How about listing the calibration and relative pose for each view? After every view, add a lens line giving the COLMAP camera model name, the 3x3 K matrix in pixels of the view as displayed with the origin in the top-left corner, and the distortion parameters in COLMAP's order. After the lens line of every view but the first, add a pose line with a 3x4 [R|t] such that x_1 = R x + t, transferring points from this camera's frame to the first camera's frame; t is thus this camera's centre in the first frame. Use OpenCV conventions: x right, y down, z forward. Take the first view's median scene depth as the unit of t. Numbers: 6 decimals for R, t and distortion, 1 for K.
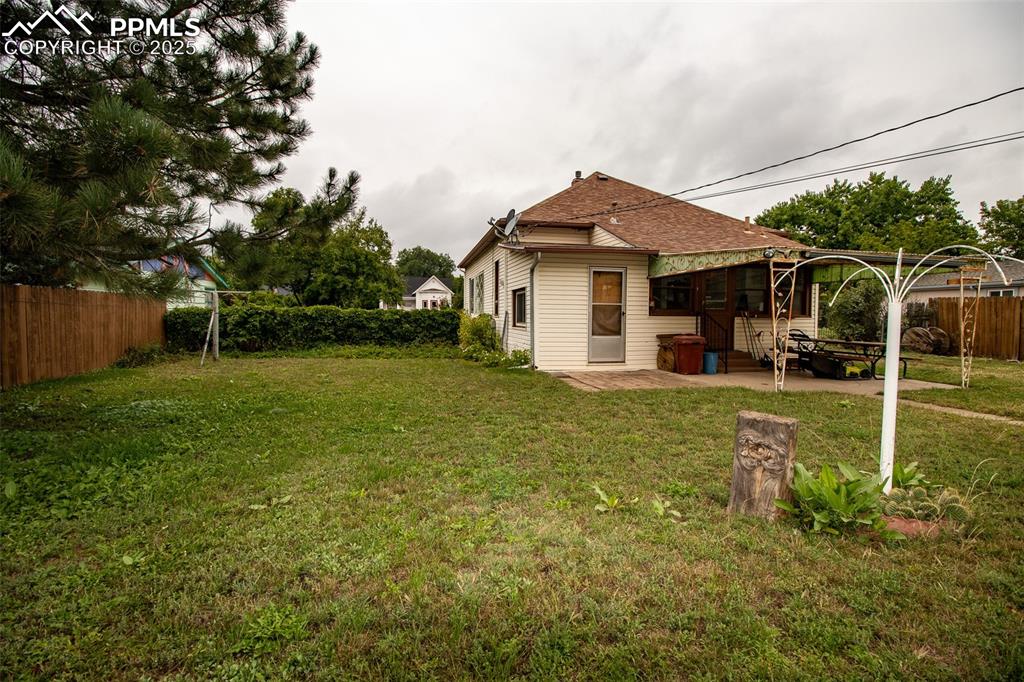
lens RADIAL K [[478.3, 0, 510.5], [0, 478.3, 337.8], [0, 0, 1]] dist [-0.004840, -0.009122]
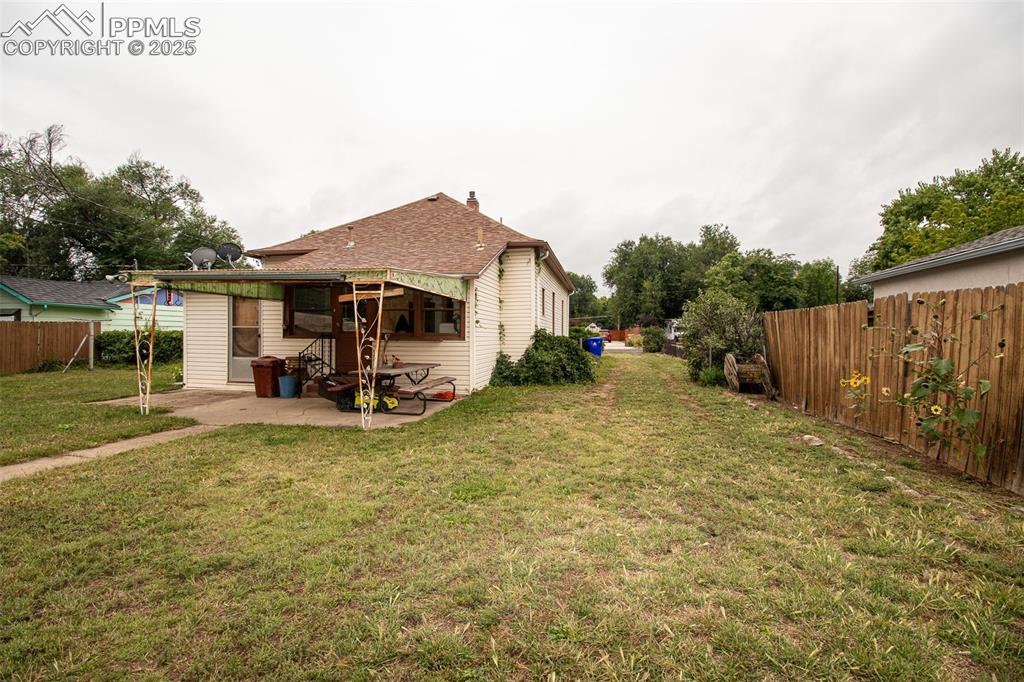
lens RADIAL K [[478.3, 0, 511.0], [0, 478.3, 345.7], [0, 0, 1]] dist [-0.004840, -0.009122]
pose [[0.921172, 0.009411, -0.389043, 1.127556], [-0.020142, 0.999521, -0.023513, -0.015735], [0.388635, 0.029496, 0.920920, 0.258668]]
